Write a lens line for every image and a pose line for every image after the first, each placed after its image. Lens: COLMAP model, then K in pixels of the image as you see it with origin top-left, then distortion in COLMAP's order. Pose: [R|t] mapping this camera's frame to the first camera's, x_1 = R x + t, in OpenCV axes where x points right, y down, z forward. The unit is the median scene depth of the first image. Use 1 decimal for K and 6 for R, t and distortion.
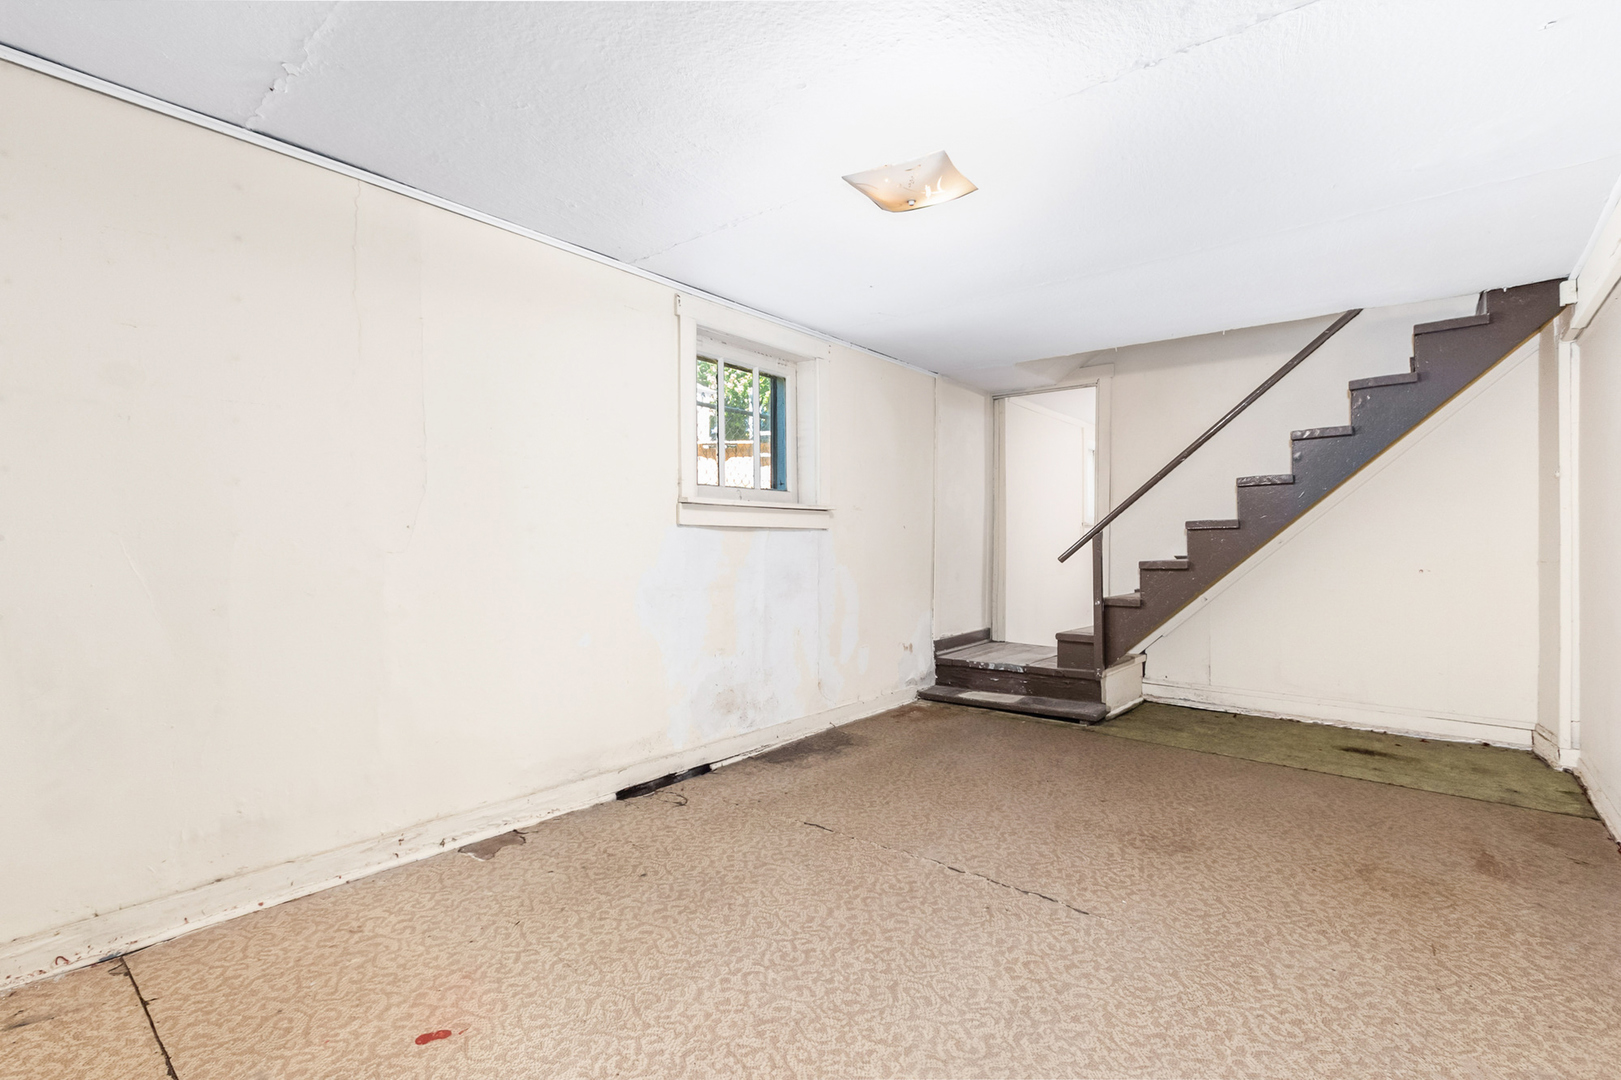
lens RADIAL K [[752.8, 0, 812.0], [0, 752.8, 540.7], [0, 0, 1]] dist [0.004796, -0.000025]
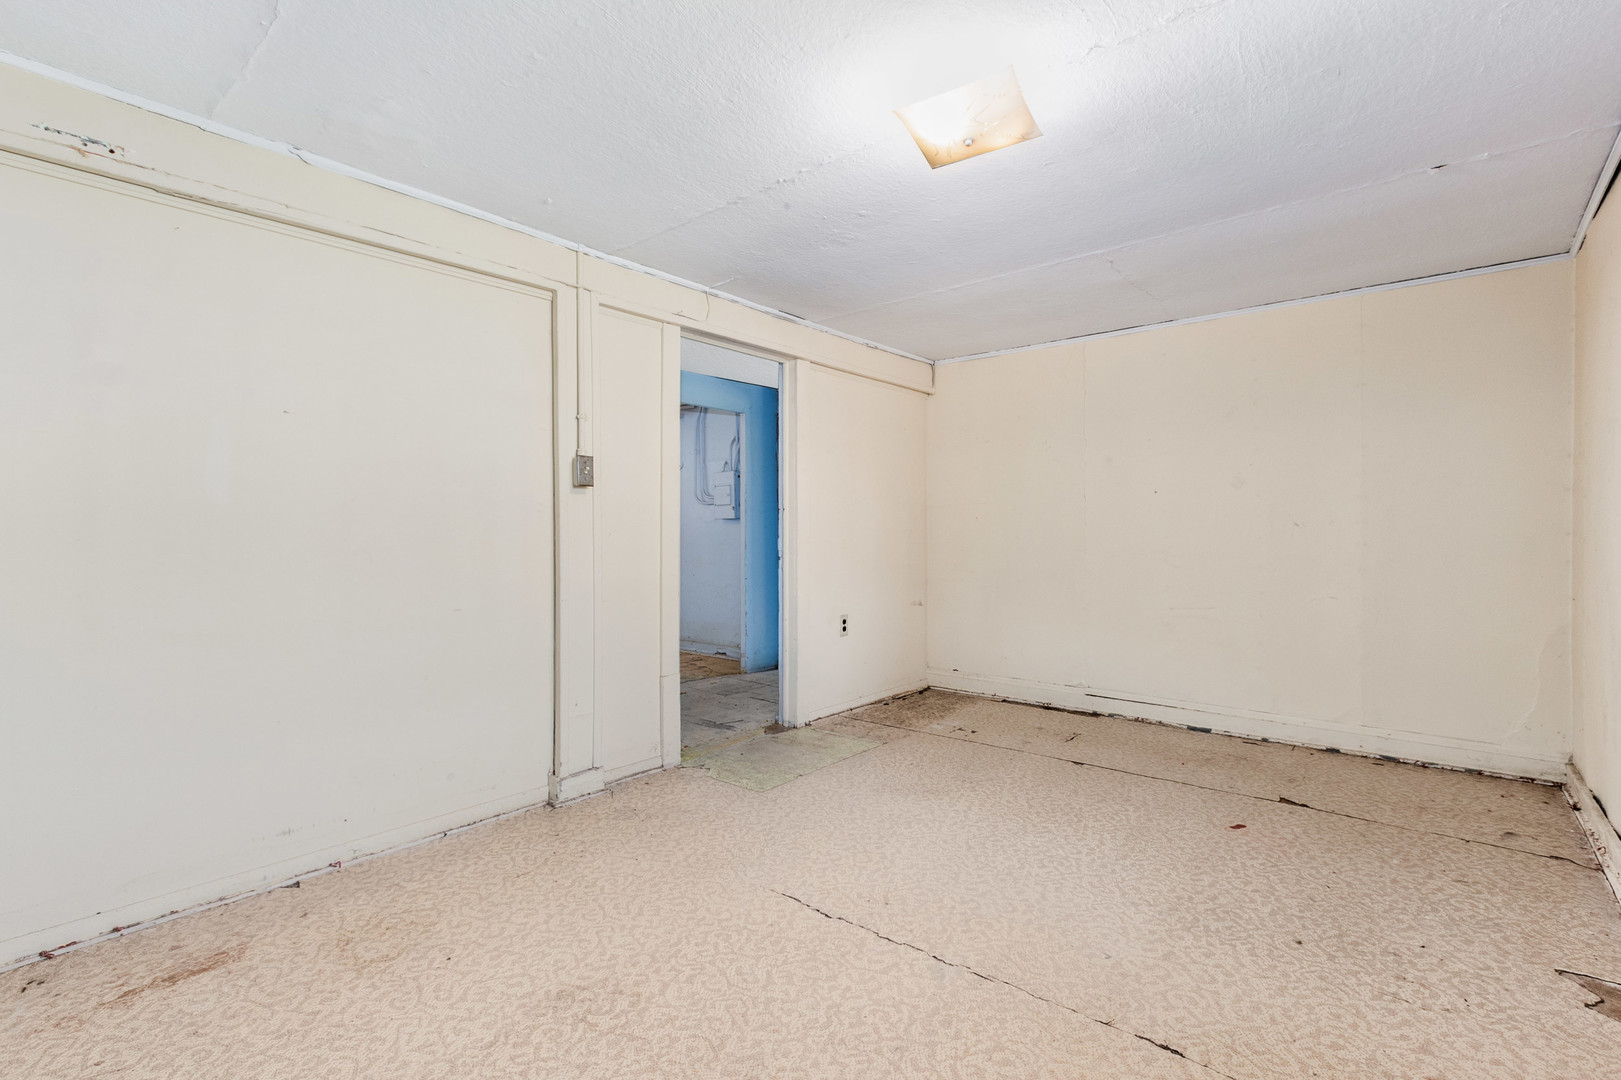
lens RADIAL K [[752.8, 0, 810.6], [0, 752.8, 536.9], [0, 0, 1]] dist [0.004796, -0.000025]
pose [[-0.999973, -0.000541, 0.007301, 0.331124], [-0.000512, 0.999992, 0.003917, 0.002482], [-0.007303, 0.003913, -0.999966, 2.015722]]
